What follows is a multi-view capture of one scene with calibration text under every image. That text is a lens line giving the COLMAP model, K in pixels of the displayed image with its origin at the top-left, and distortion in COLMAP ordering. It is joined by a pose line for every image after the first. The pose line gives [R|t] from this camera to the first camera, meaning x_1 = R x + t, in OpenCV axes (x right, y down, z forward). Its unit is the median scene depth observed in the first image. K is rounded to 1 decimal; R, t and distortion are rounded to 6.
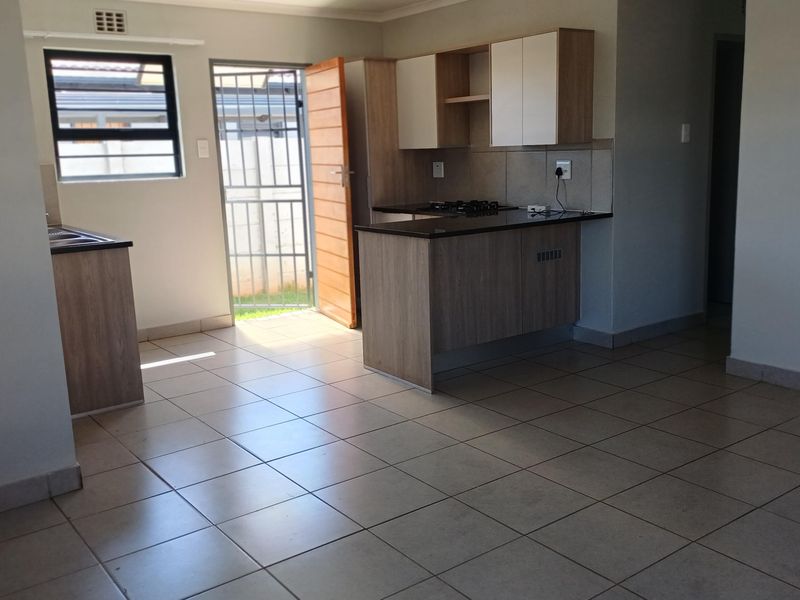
lens RADIAL K [[784.1, 0, 419.1], [0, 784.1, 297.7], [0, 0, 1]] dist [0.119905, -0.139387]
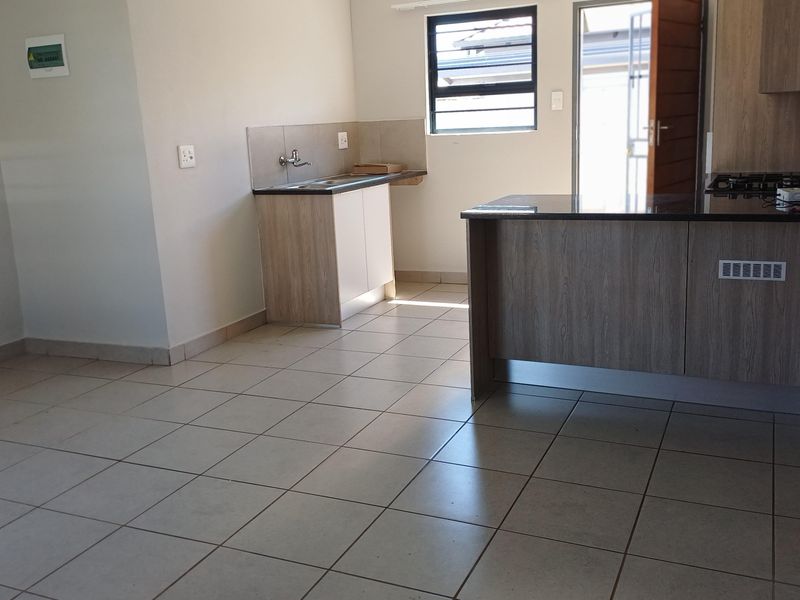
lens RADIAL K [[784.1, 0, 419.1], [0, 784.1, 297.7], [0, 0, 1]] dist [0.119905, -0.139387]
pose [[0.486591, 0.208935, -0.848278, 0.558314], [-0.138542, 0.977148, 0.161206, -0.094048], [0.862575, 0.039081, 0.504418, 0.414647]]
